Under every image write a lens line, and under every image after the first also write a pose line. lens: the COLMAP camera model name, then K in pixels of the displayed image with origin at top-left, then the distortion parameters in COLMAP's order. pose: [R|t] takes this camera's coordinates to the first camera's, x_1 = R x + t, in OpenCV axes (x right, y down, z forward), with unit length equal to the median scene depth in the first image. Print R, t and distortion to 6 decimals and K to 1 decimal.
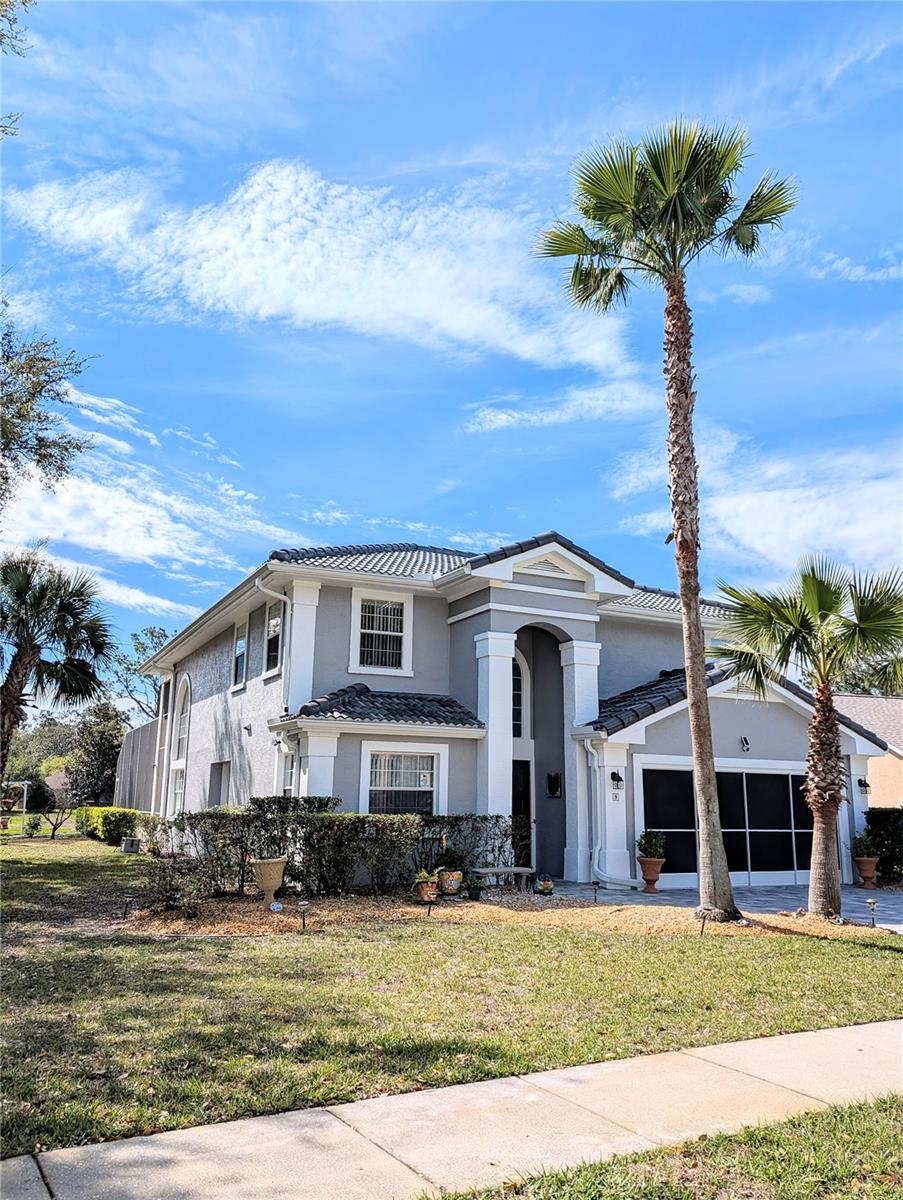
lens RADIAL K [[941.1, 0, 440.9], [0, 941.1, 588.8], [0, 0, 1]] dist [0.015353, -0.008613]
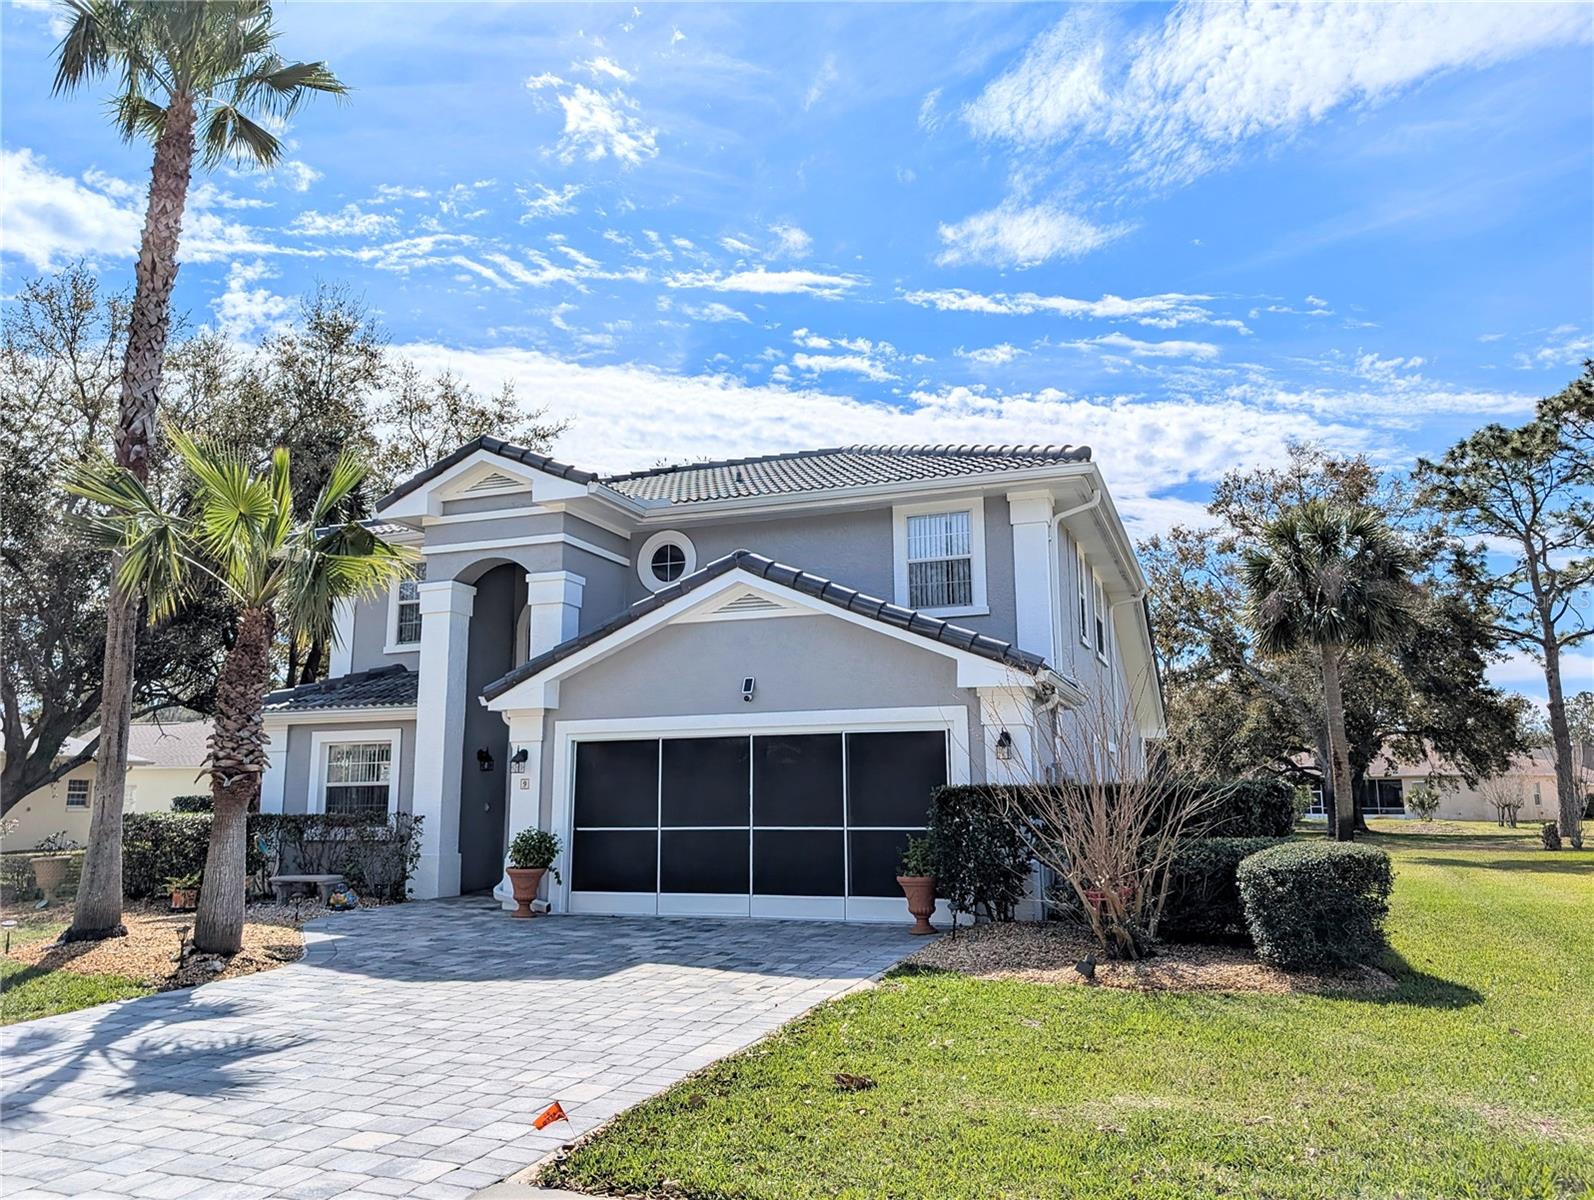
lens RADIAL K [[1175.4, 0, 783.9], [0, 1175.4, 600.2], [0, 0, 1]] dist [0.011945, -0.001048]
pose [[0.683915, -0.145996, -0.714805, 0.891412], [0.183586, 0.982684, -0.025057, 0.129187], [0.706086, -0.114091, 0.698875, 0.481351]]
